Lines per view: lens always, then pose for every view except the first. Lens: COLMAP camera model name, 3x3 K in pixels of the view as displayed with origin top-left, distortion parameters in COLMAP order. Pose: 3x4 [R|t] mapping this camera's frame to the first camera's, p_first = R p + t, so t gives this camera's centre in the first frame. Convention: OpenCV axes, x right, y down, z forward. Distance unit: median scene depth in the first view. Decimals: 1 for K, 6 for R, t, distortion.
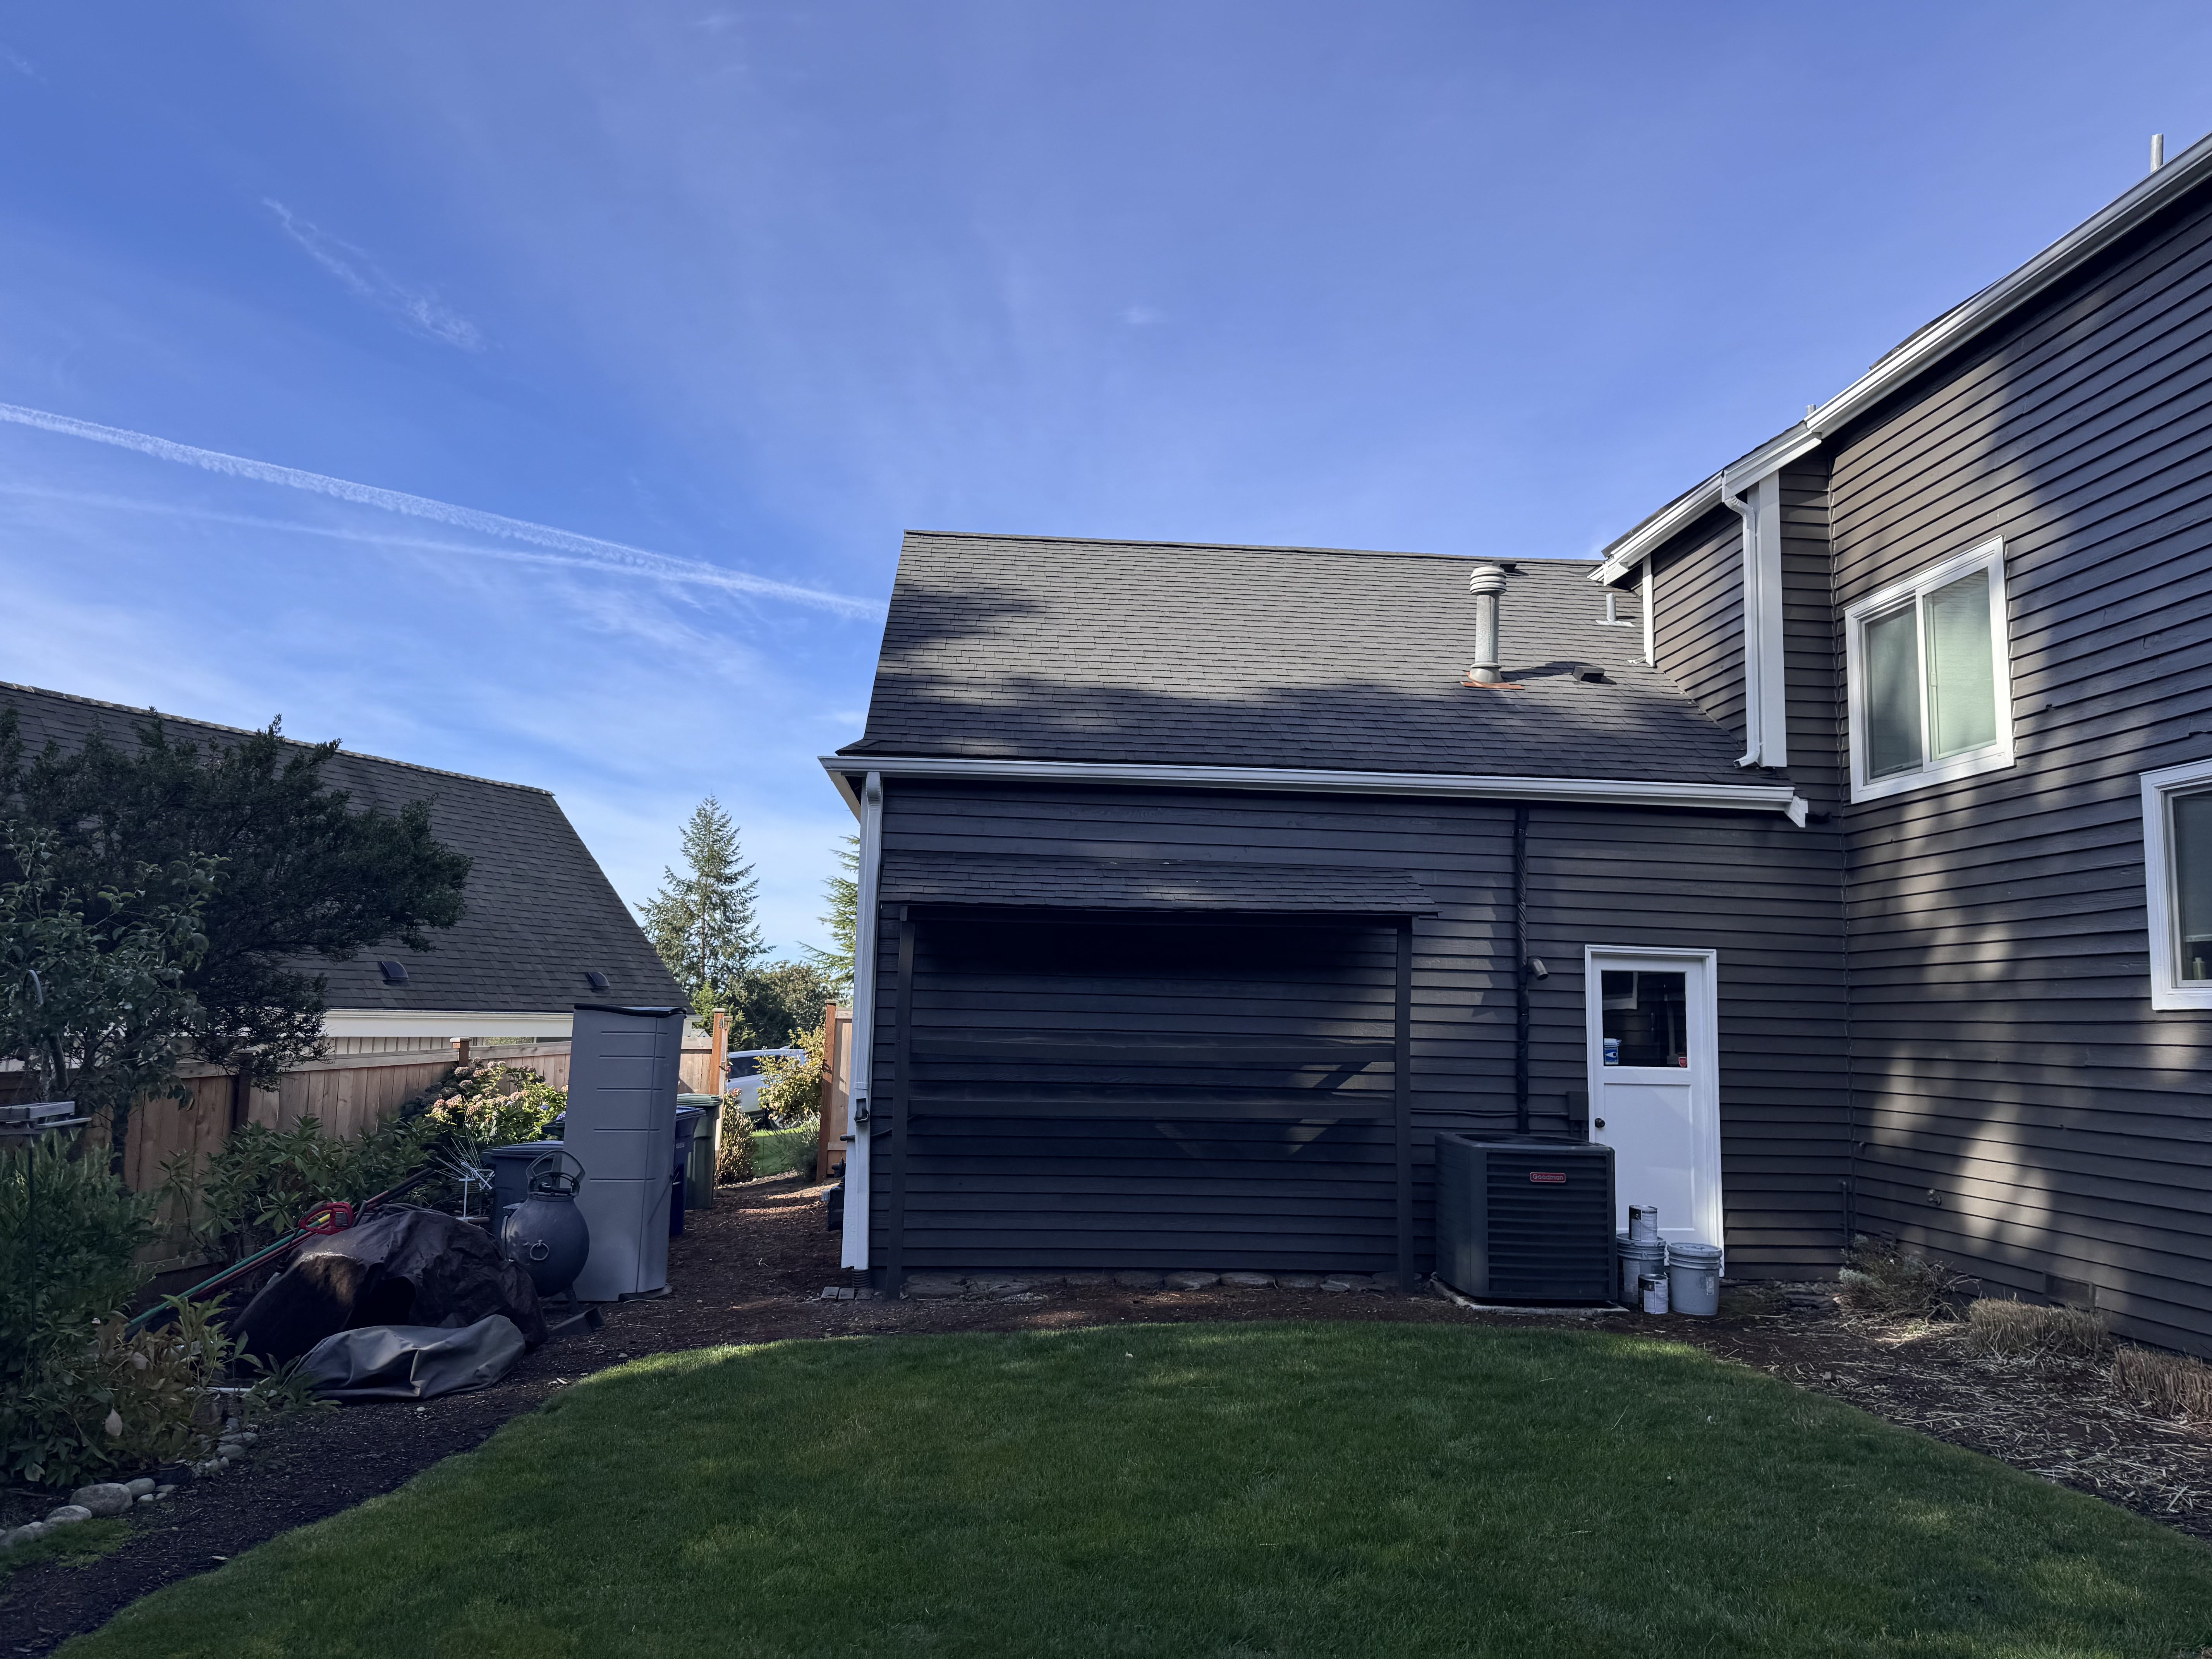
lens RADIAL K [[1542.8, 0, 1112.5], [0, 1542.8, 832.1], [0, 0, 1]] dist [0.122355, -0.169253]
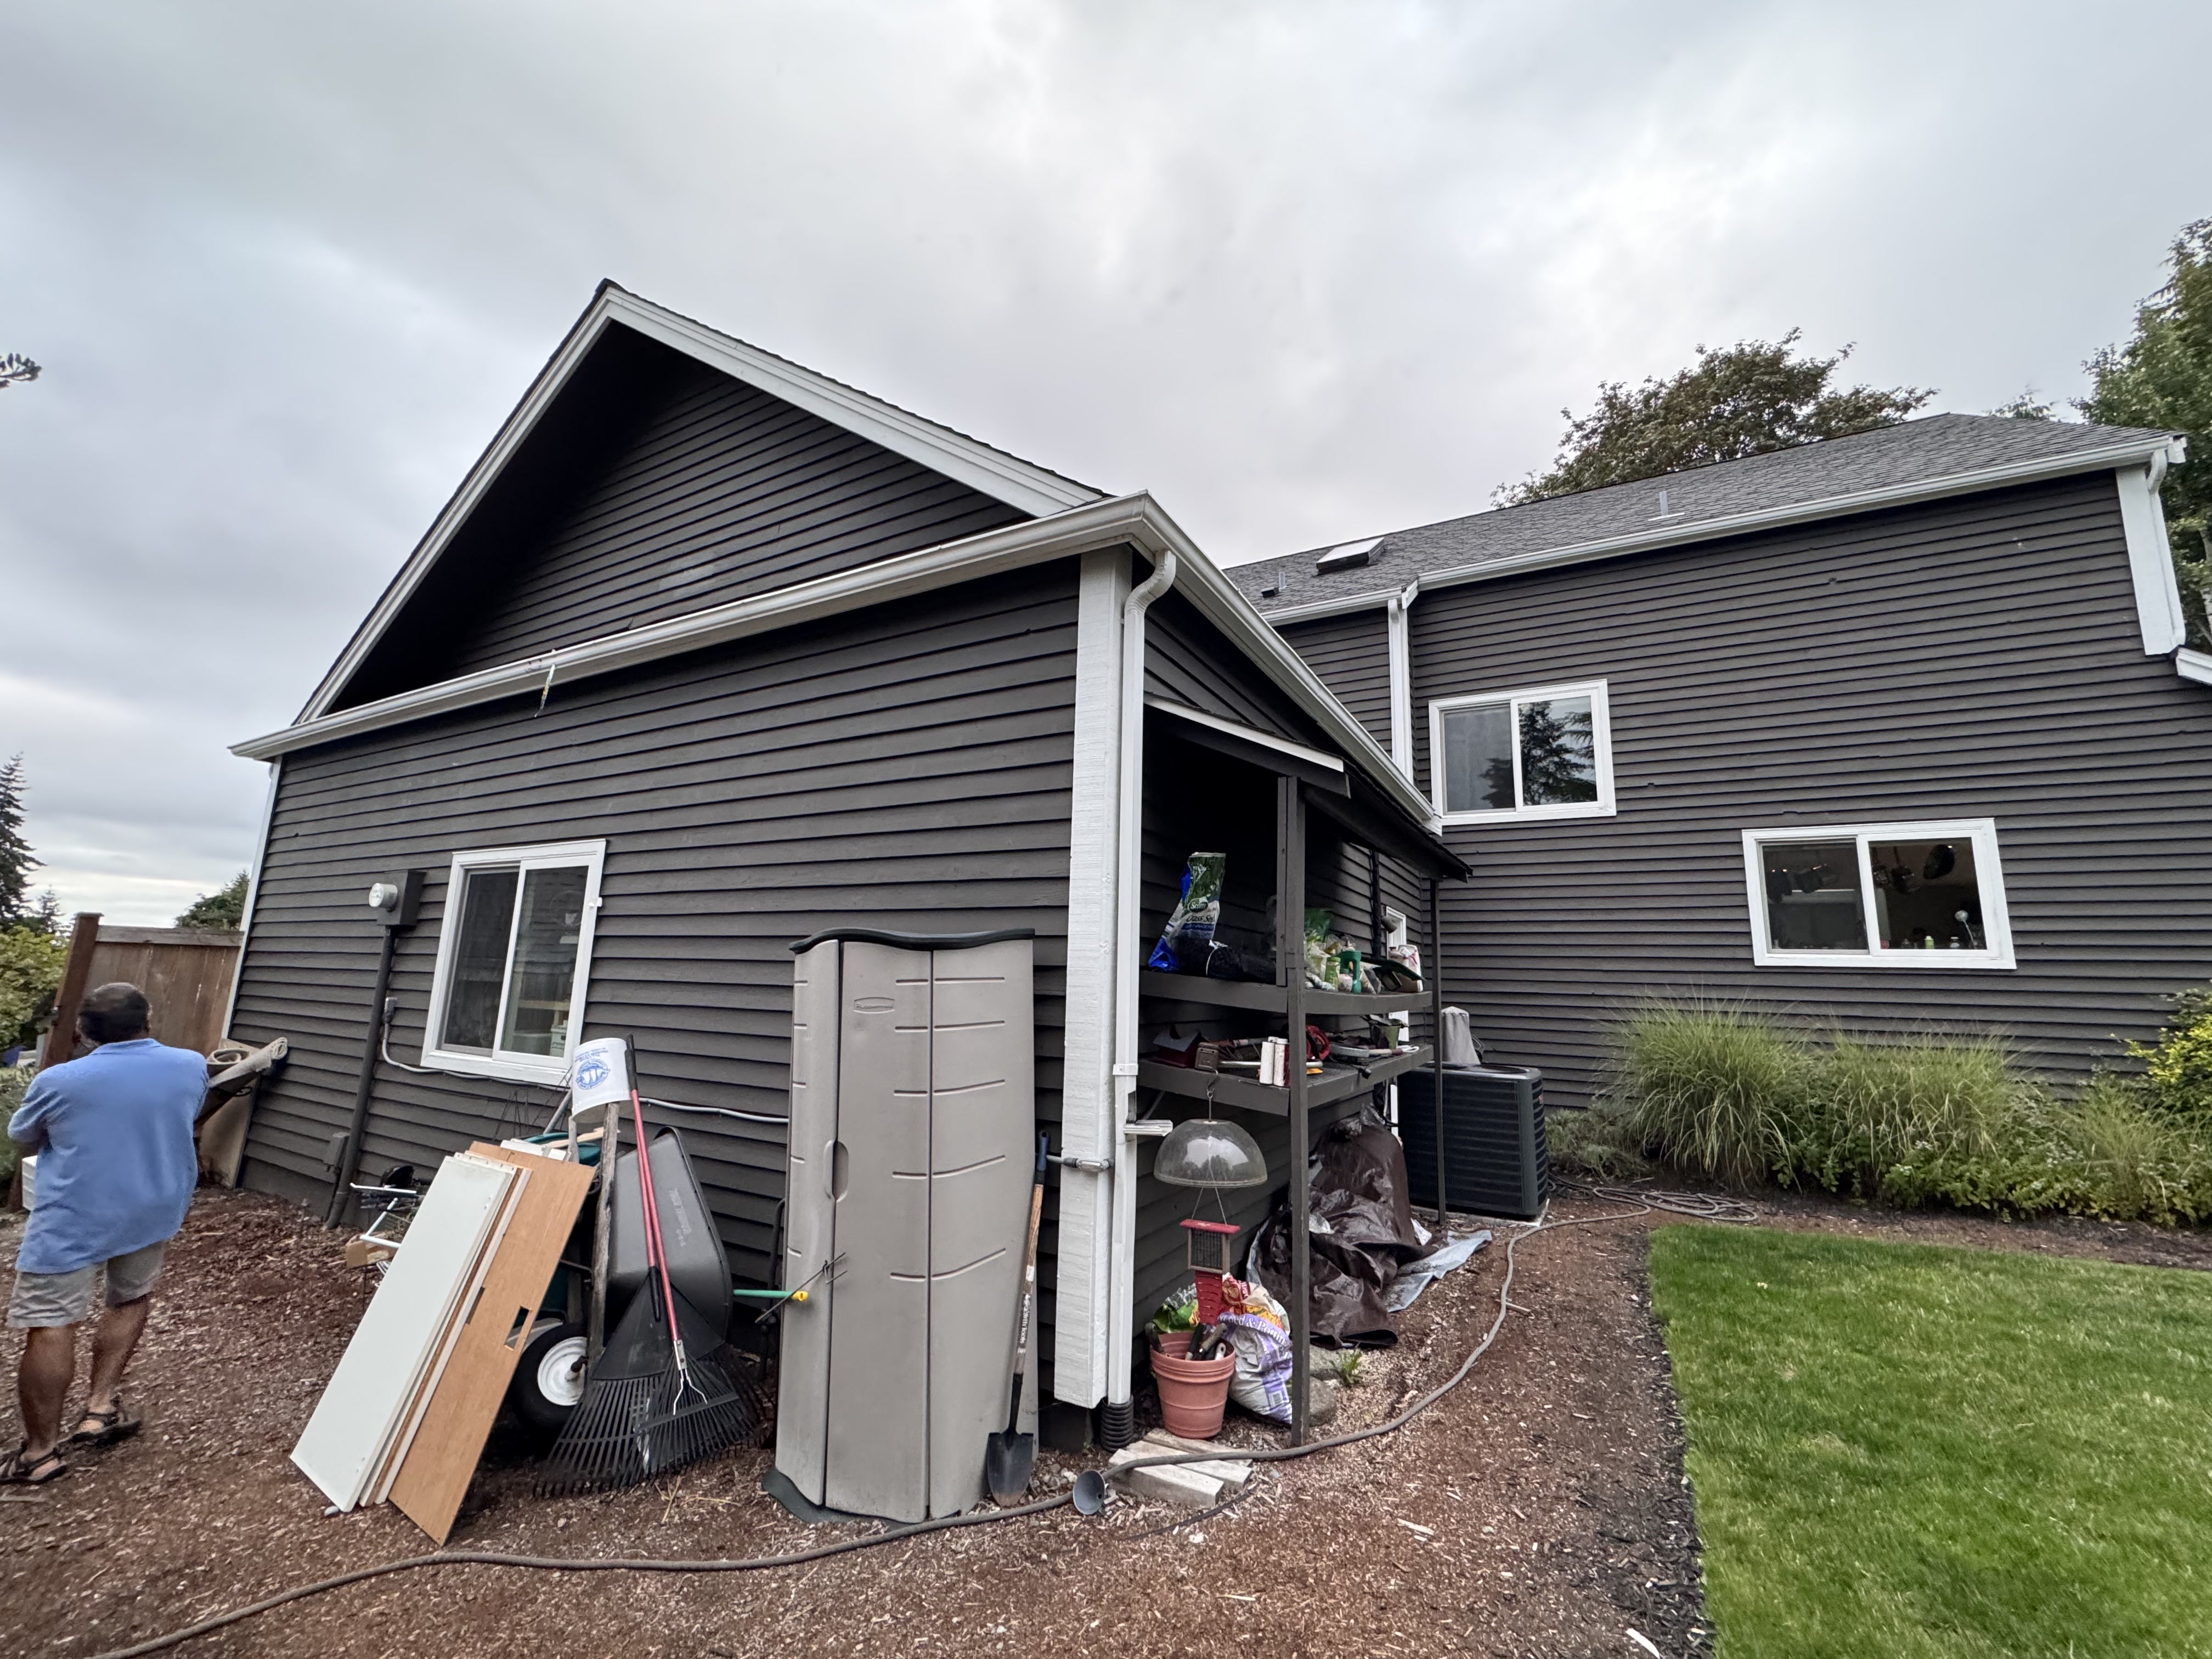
lens RADIAL K [[882.2, 0, 1106.6], [0, 882.2, 822.6], [0, 0, 1]] dist [-0.002165, 0.000369]
pose [[0.565767, 0.144237, 0.811852, -0.469978], [-0.116546, 0.988685, -0.094436, 0.111290], [-0.816287, -0.041190, 0.576175, 0.869245]]
